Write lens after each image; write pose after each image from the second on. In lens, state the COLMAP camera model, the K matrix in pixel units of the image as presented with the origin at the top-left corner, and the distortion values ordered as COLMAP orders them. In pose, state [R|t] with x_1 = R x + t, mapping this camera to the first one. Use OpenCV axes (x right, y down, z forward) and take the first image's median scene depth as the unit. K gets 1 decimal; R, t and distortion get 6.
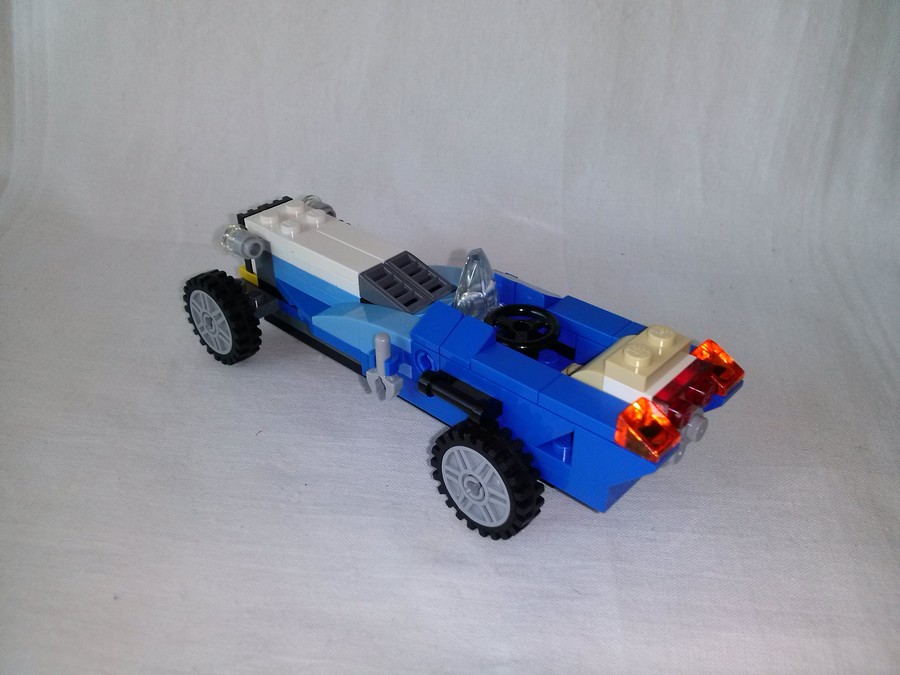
lens RADIAL K [[835.1, 0, 433.9], [0, 835.1, 342.5], [0, 0, 1]] dist [-0.002535, -0.126763]
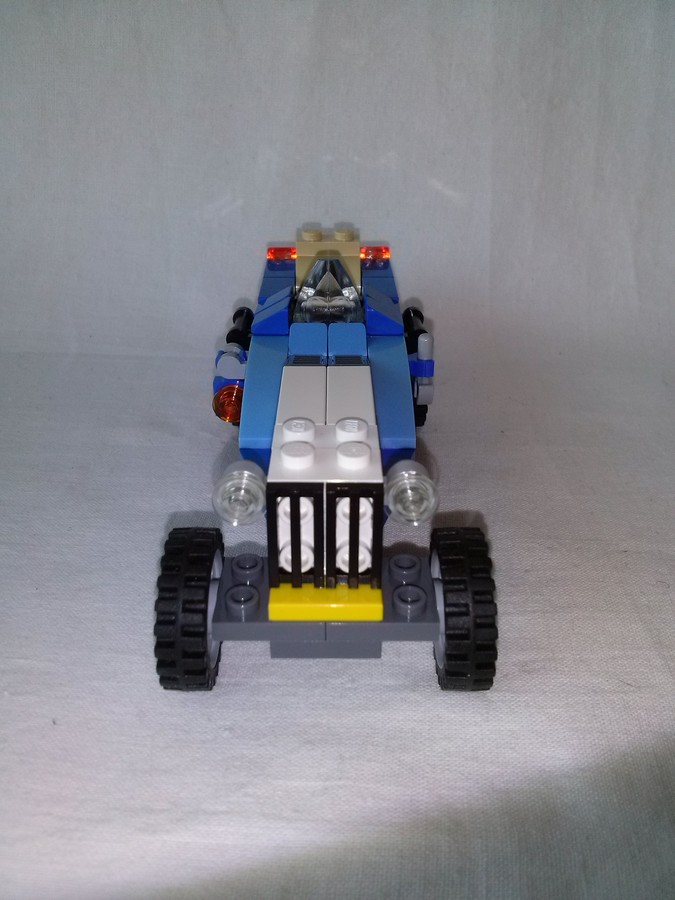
lens RADIAL K [[835.1, 0, 320.6], [0, 835.1, 439.9], [0, 0, 1]] dist [-0.002535, -0.126763]
pose [[0.997460, -0.026131, 0.066260, -0.108700], [0.033173, 0.993651, -0.107507, 0.083088], [-0.063030, 0.109432, 0.991994, 0.109753]]
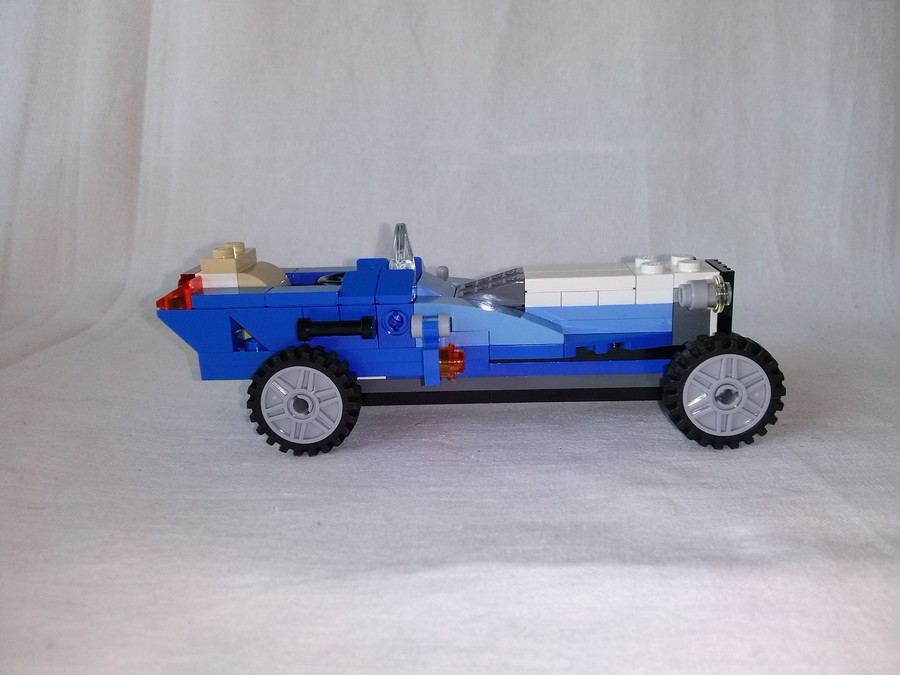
lens RADIAL K [[835.1, 0, 433.1], [0, 835.1, 354.8], [0, 0, 1]] dist [-0.002535, -0.126763]
pose [[0.999279, -0.034645, 0.015504, -0.159478], [0.037742, 0.950276, -0.309115, 0.263653], [-0.004024, 0.309477, 0.950898, 0.010575]]
